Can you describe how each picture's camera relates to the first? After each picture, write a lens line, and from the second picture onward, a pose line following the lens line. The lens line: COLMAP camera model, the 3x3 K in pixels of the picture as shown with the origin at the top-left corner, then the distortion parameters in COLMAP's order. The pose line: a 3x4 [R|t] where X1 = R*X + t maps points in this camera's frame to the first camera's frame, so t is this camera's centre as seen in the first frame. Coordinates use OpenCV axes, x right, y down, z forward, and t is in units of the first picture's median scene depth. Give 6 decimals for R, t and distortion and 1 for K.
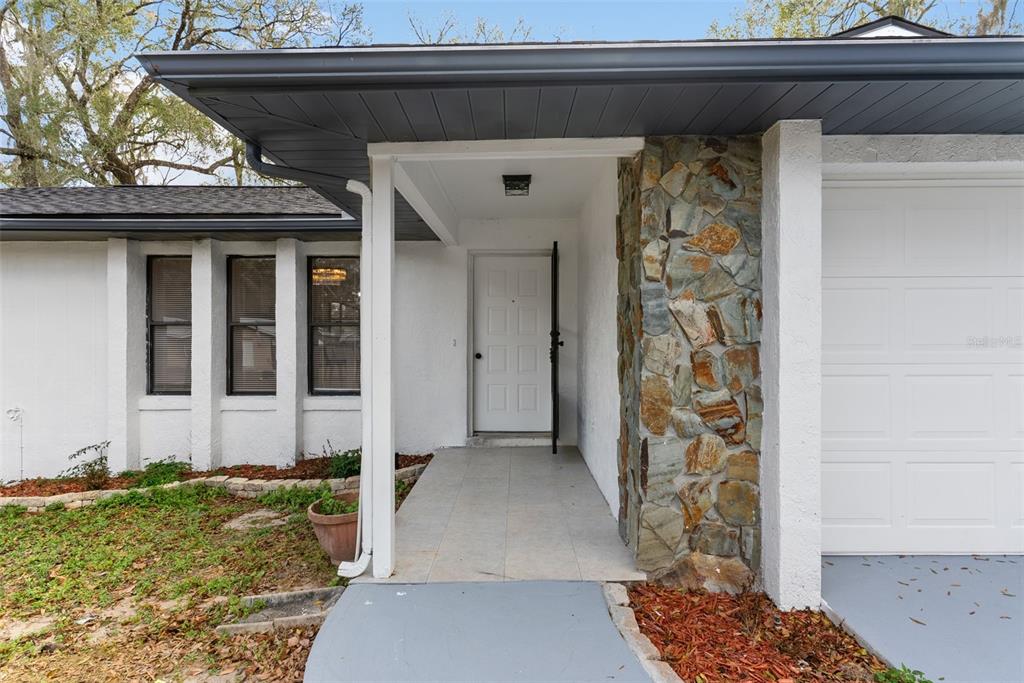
lens RADIAL K [[557.5, 0, 514.9], [0, 557.5, 347.6], [0, 0, 1]] dist [0.005688, 0.001167]
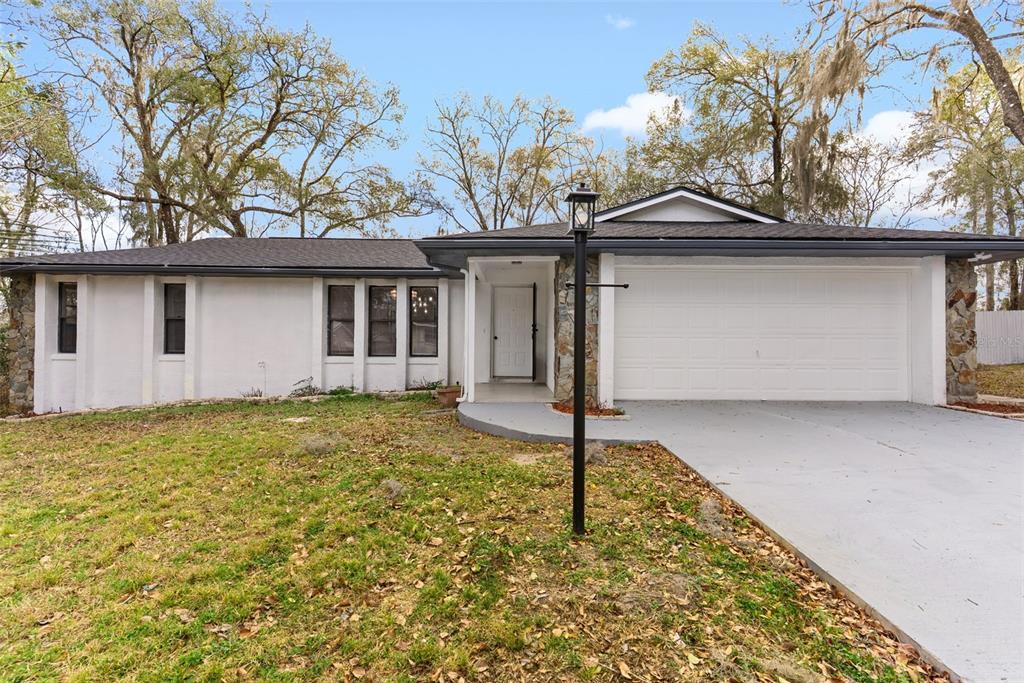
lens RADIAL K [[436.1, 0, 520.7], [0, 436.1, 344.0], [0, 0, 1]] dist [0.004254, -0.000071]
pose [[0.999726, 0.007502, 0.022161, -0.011879], [-0.007368, 0.999954, -0.006112, 0.050431], [-0.022205, 0.005947, 0.999736, -0.593125]]
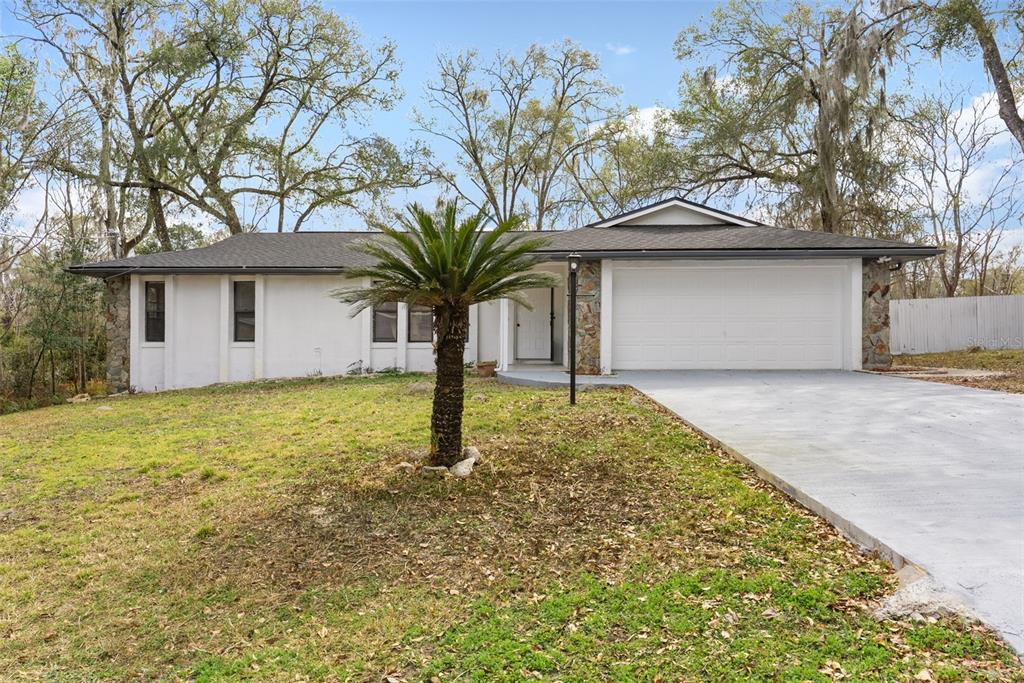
lens RADIAL K [[557.5, 0, 504.0], [0, 557.5, 348.2], [0, 0, 1]] dist [0.005688, 0.001167]
pose [[0.999390, 0.000485, -0.034917, -0.049079], [-0.000110, 0.999942, 0.010754, 0.090681], [0.034920, -0.010744, 0.999332, -1.349229]]
